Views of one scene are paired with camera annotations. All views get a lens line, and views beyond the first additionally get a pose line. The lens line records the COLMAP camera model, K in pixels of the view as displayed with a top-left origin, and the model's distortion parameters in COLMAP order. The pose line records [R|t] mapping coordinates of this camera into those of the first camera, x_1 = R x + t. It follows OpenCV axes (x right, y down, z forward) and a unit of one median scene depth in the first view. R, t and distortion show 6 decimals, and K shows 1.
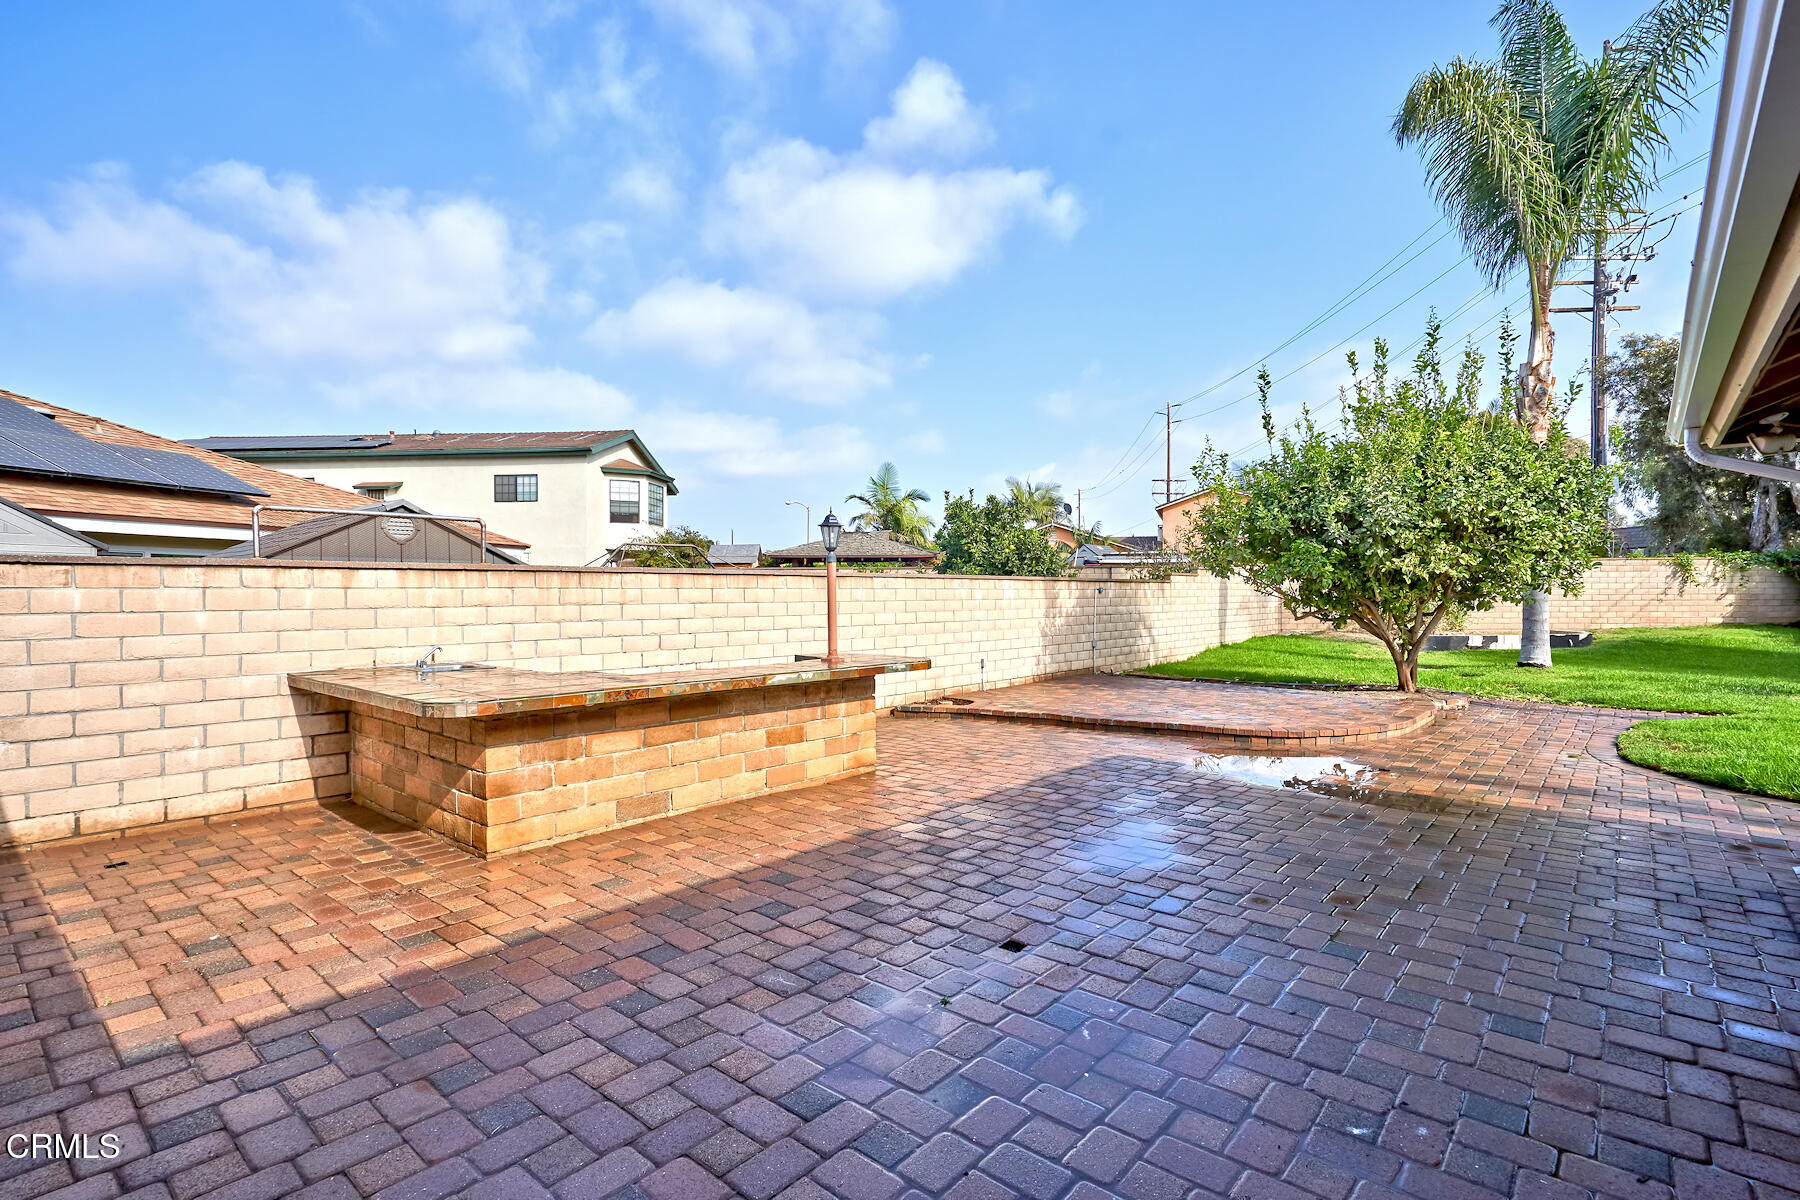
lens RADIAL K [[852.6, 0, 900.0], [0, 852.6, 600.0], [0, 0, 1]] dist [0.016386, 0.000029]
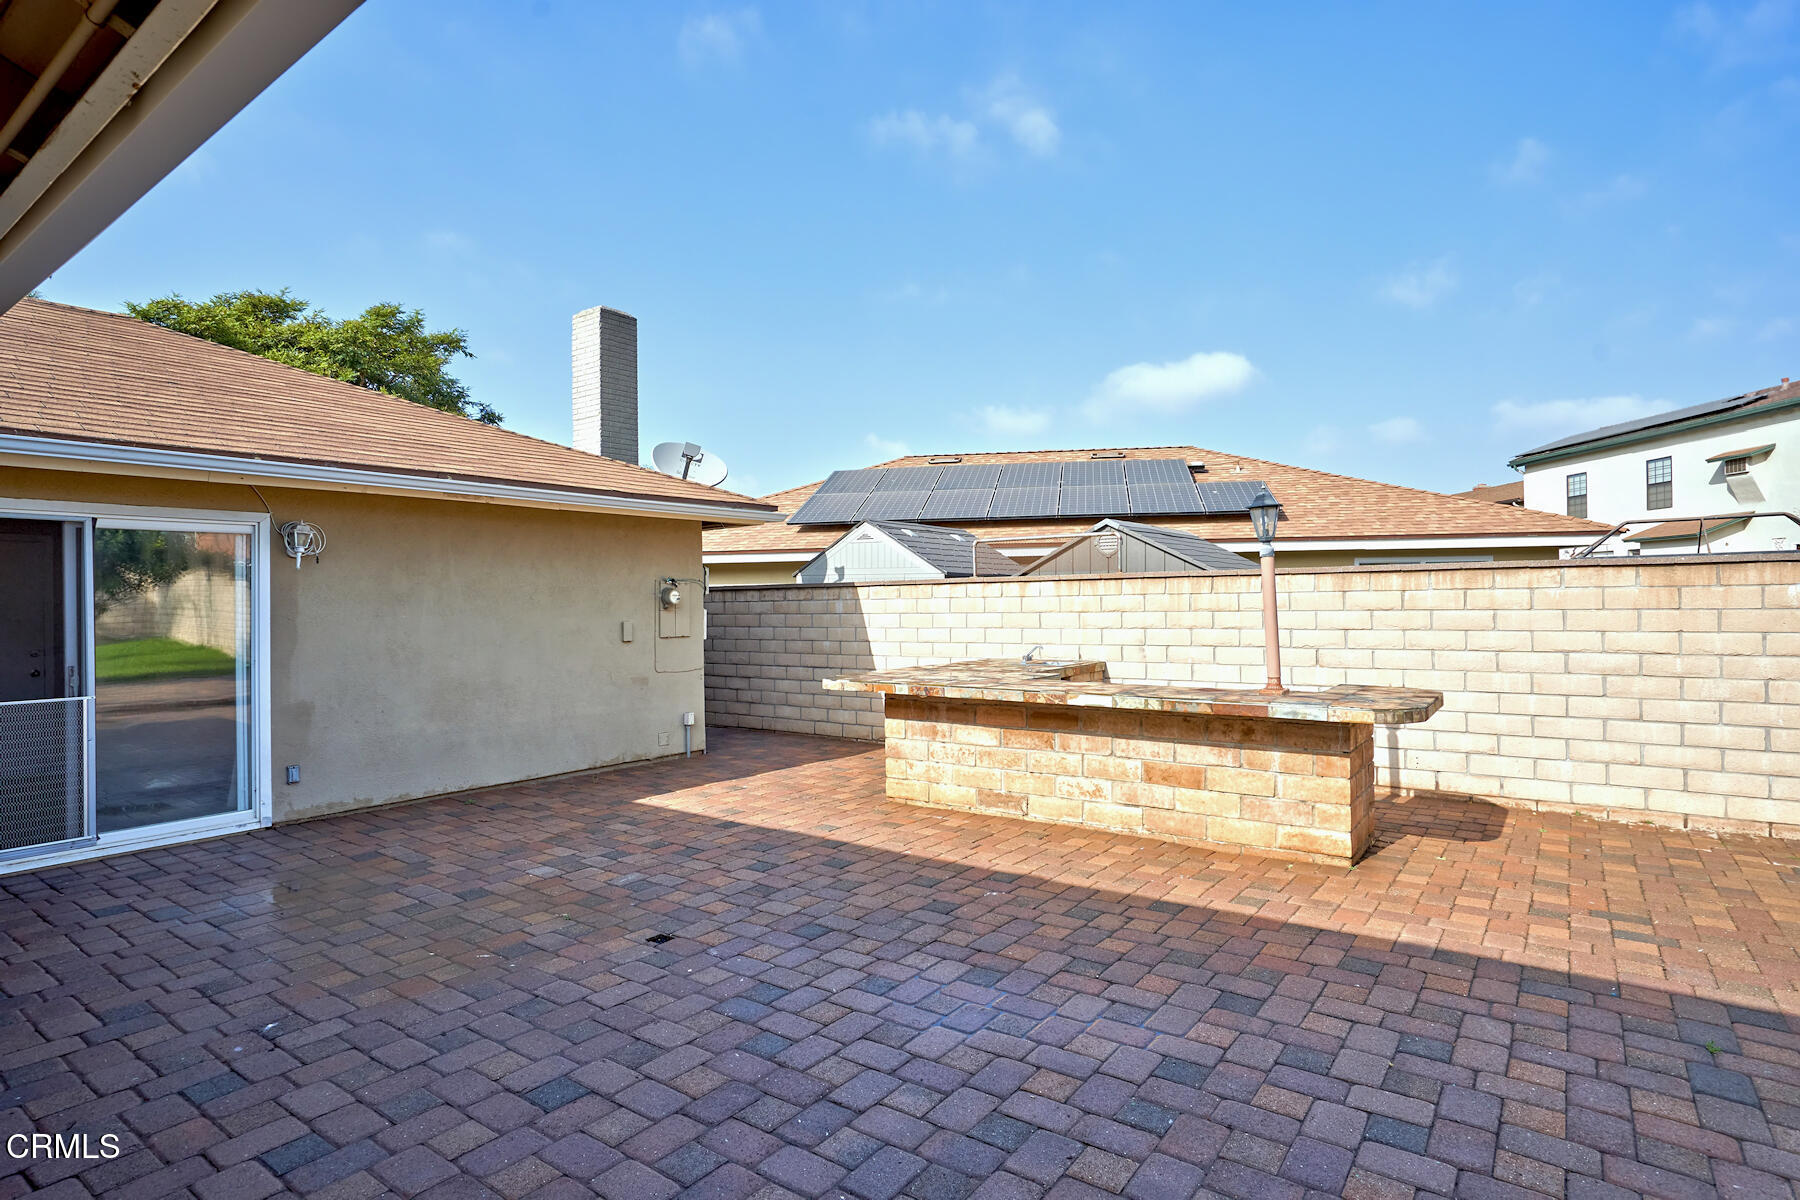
lens RADIAL K [[923.8, 0, 889.5], [0, 923.8, 591.2], [0, 0, 1]] dist [-0.002713, -0.001552]
pose [[0.080436, -0.010631, -0.996703, 0.869326], [0.003422, 0.999940, -0.010390, -0.010055], [0.996754, -0.002575, 0.080467, 0.794979]]
